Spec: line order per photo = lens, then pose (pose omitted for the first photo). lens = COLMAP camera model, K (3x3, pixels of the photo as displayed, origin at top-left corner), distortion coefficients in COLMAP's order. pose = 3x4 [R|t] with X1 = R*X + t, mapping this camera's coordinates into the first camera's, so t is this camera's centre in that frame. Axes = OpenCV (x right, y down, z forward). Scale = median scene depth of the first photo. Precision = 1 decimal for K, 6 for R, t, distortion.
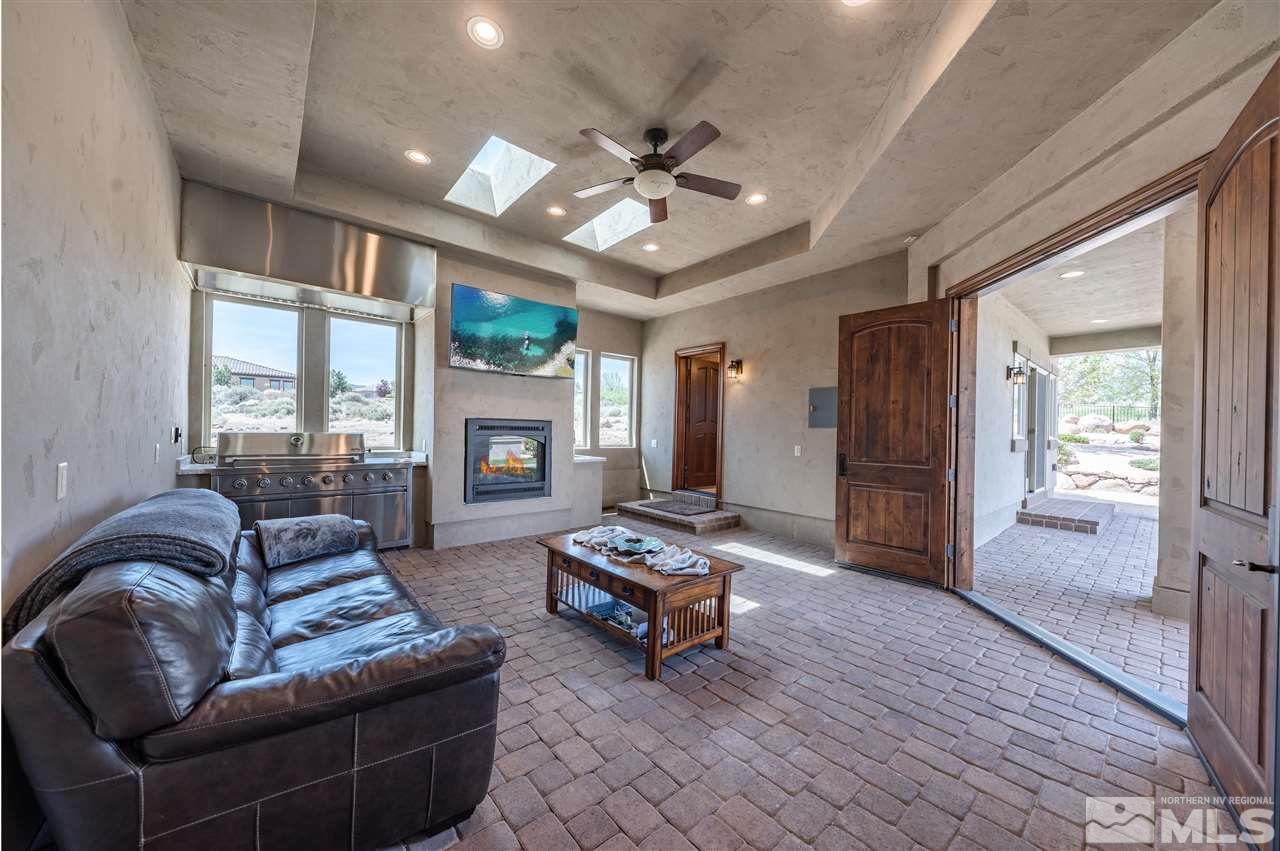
lens RADIAL K [[444.5, 0, 641.6], [0, 444.5, 432.1], [0, 0, 1]] dist [0.003366, -0.000894]
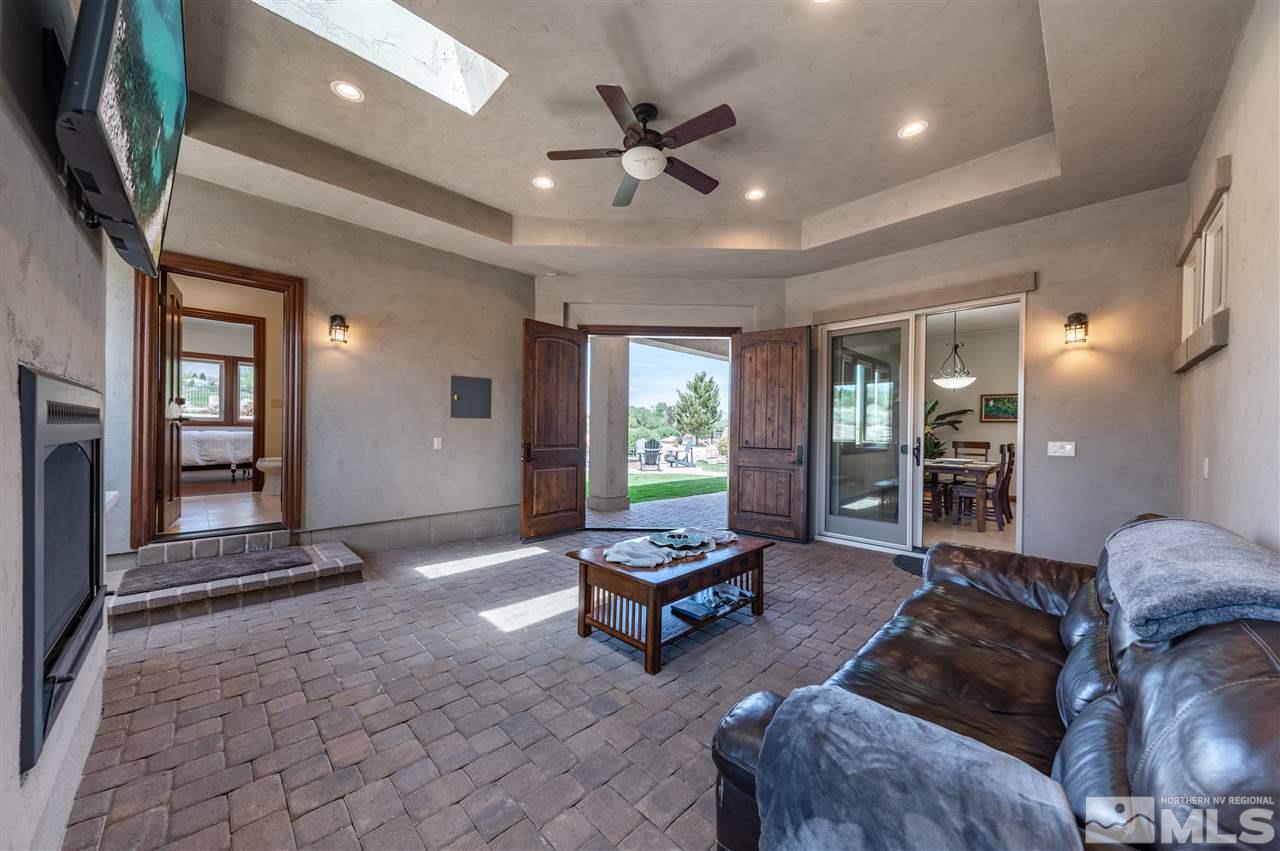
lens RADIAL K [[444.5, 0, 644.7], [0, 444.5, 430.6], [0, 0, 1]] dist [0.003366, -0.000894]
pose [[-0.096111, -0.025095, 0.995054, -0.701775], [-0.013504, 0.999623, 0.023906, -0.012287], [-0.995279, -0.011139, -0.096414, 0.826321]]
